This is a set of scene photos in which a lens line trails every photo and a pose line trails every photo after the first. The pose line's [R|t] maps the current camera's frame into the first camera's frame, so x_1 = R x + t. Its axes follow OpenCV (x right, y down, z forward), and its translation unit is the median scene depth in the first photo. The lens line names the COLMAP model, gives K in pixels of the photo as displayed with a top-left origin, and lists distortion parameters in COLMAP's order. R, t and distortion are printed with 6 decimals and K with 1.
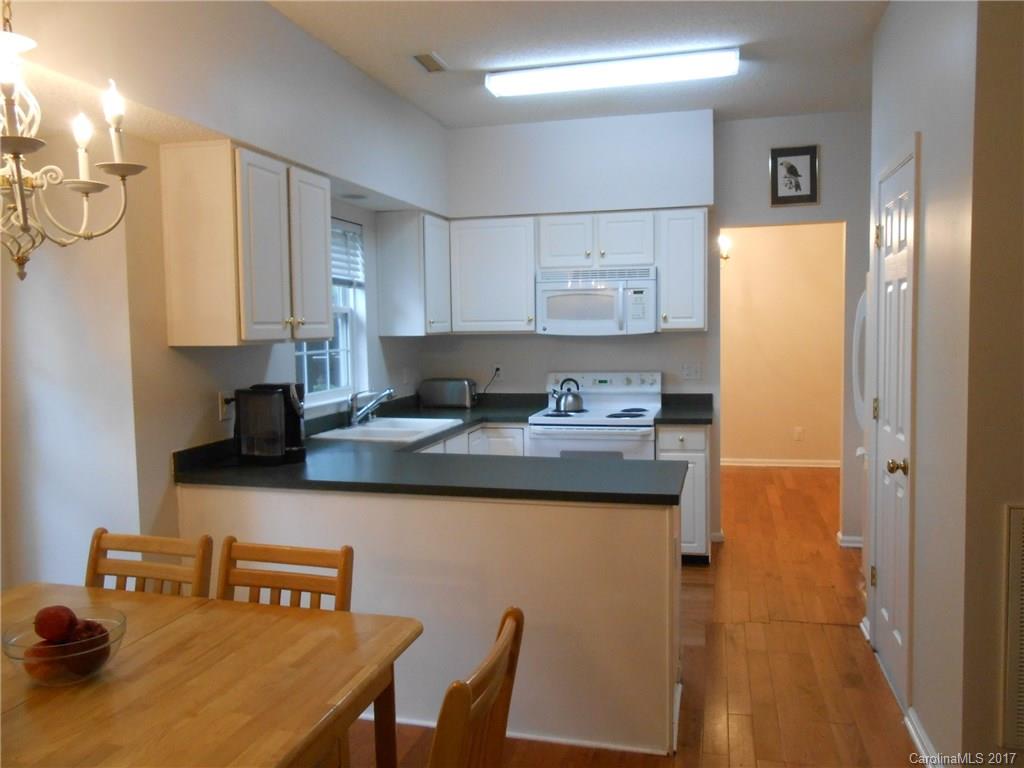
lens RADIAL K [[789.2, 0, 512.1], [0, 789.2, 370.8], [0, 0, 1]] dist [-0.066857, 0.107862]
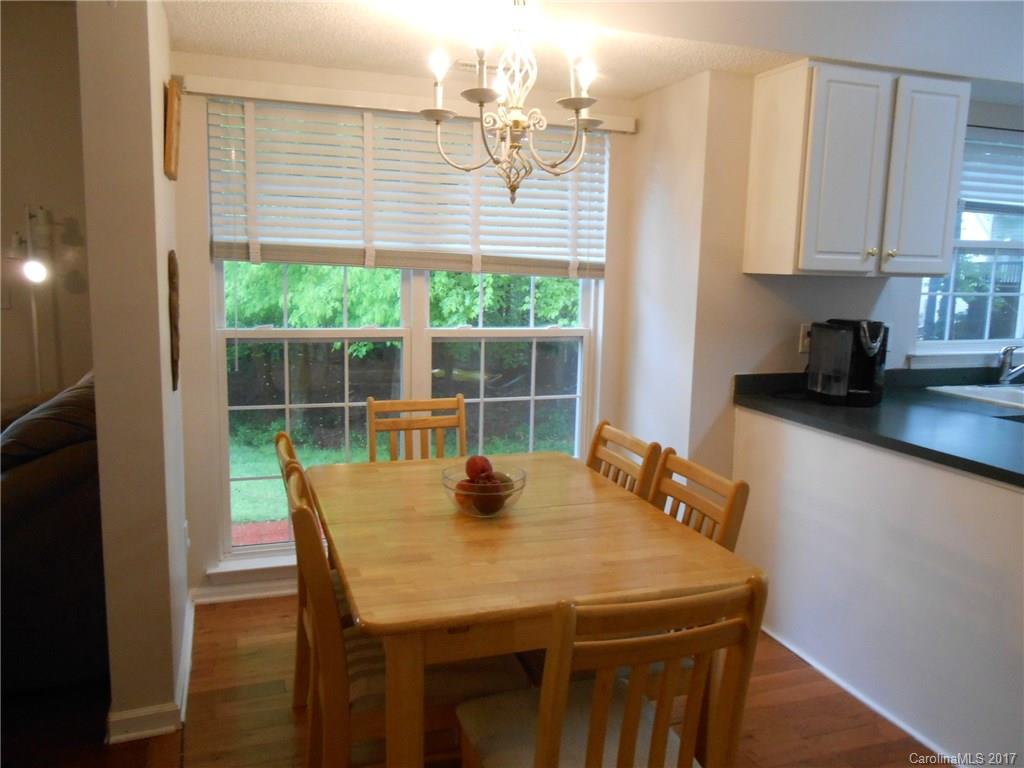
lens RADIAL K [[789.2, 0, 512.1], [0, 789.2, 370.8], [0, 0, 1]] dist [-0.066857, 0.107862]
pose [[0.572995, 0.135440, -0.808290, 0.242552], [-0.078454, 0.990786, 0.110404, 0.006111], [0.815795, 0.000153, 0.578341, 0.145525]]
